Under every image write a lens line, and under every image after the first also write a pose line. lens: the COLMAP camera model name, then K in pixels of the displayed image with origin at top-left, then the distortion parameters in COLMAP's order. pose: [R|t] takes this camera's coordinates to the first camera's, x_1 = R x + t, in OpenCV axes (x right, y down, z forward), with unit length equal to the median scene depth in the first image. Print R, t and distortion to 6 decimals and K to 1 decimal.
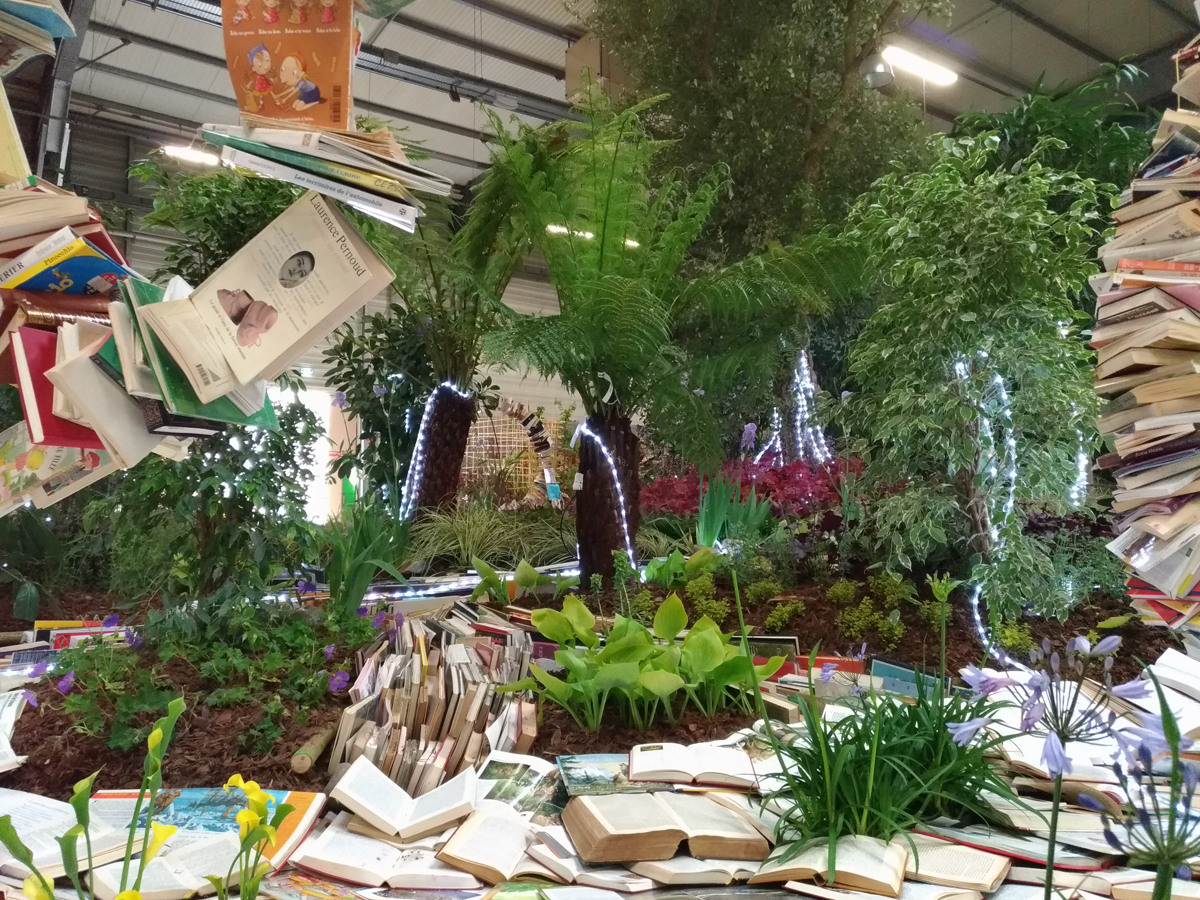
lens RADIAL K [[940.2, 0, 600.8], [0, 940.2, 457.2], [0, 0, 1]] dist [0.008495, 0.036828]
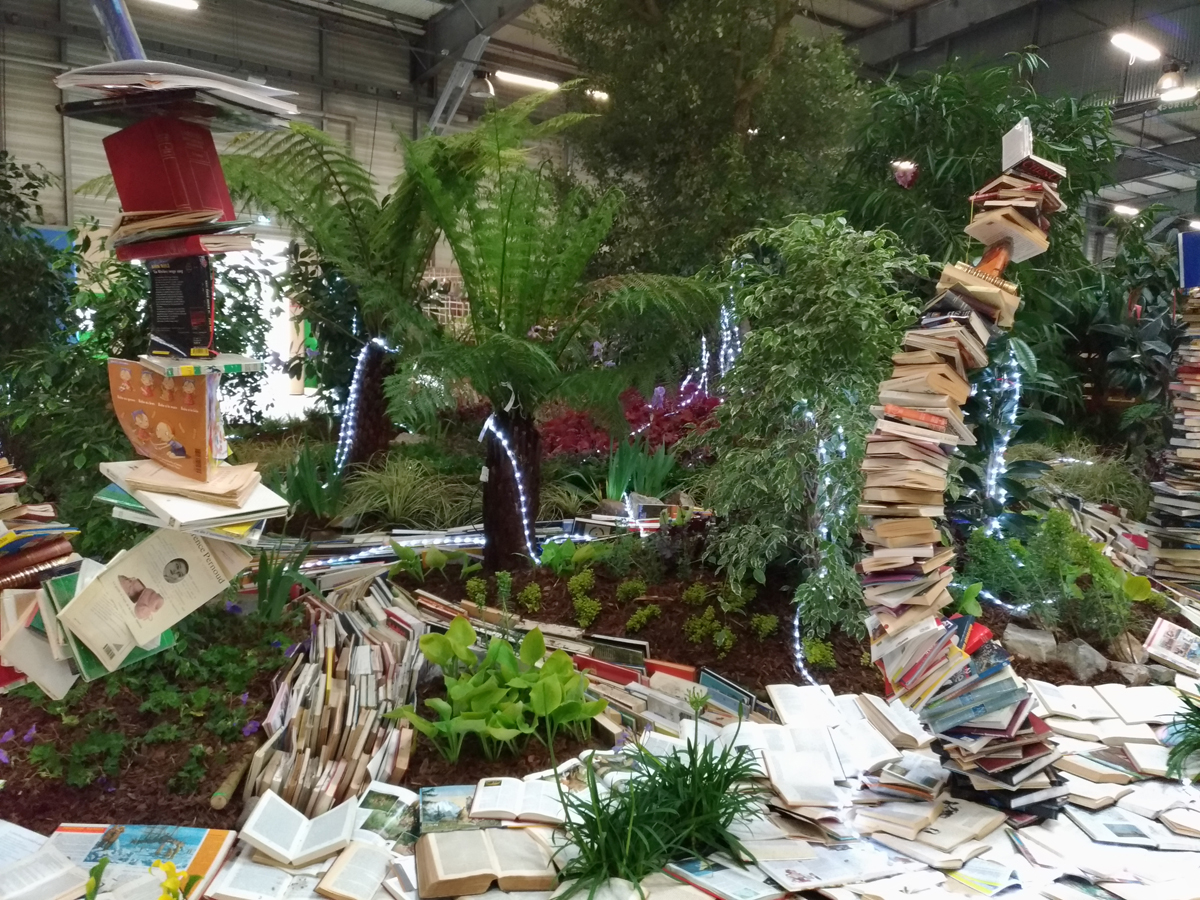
lens RADIAL K [[940.2, 0, 617.3], [0, 940.2, 457.5], [0, 0, 1]] dist [0.008495, 0.036828]
pose [[0.998660, 0.023743, 0.045973, 0.154521], [-0.031695, 0.983001, 0.180845, -0.378980], [-0.040898, -0.182060, 0.982437, -0.216109]]
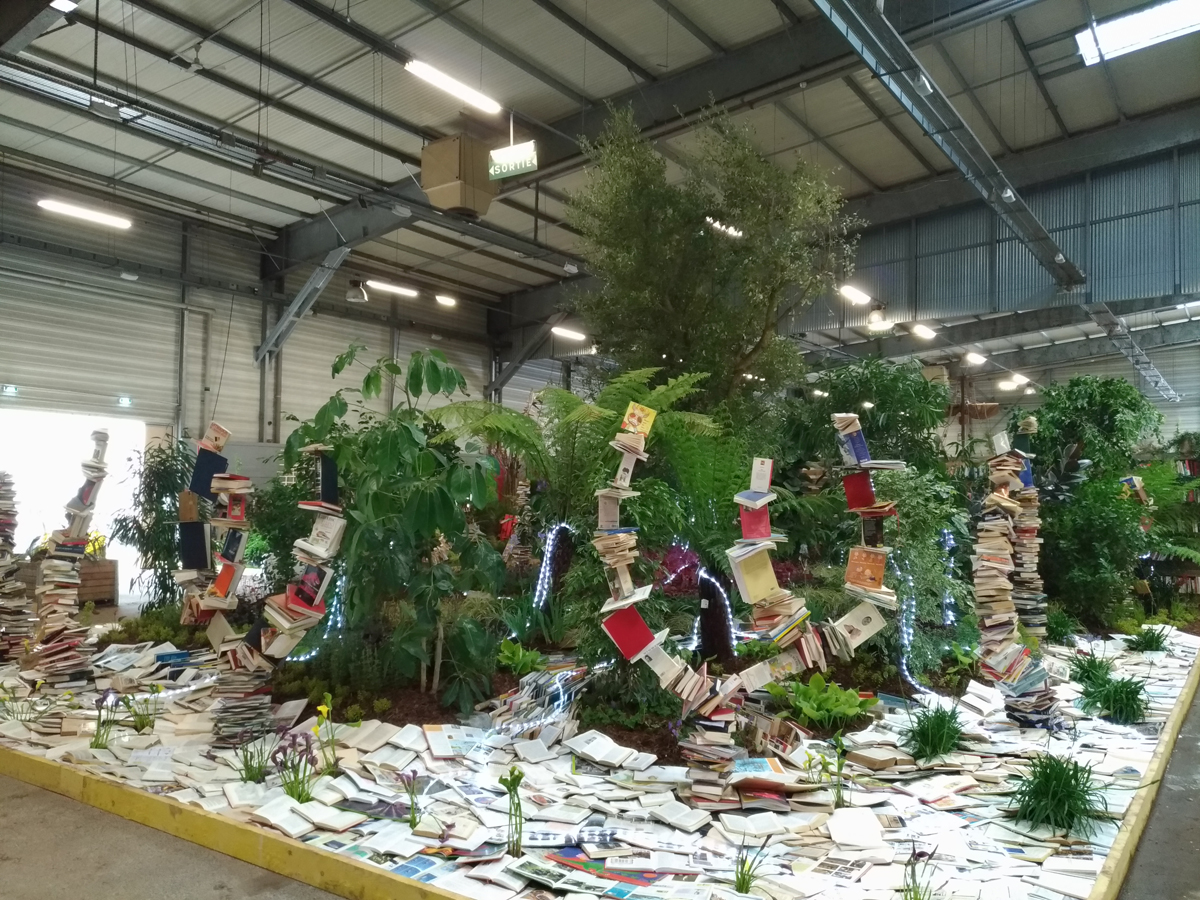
lens RADIAL K [[940.2, 0, 604.0], [0, 940.2, 453.9], [0, 0, 1]] dist [0.008495, 0.036828]
pose [[0.944057, 0.024245, 0.328890, -1.631249], [-0.027266, 0.999618, 0.004576, -0.538677], [-0.328653, -0.013288, 0.944357, -1.457188]]
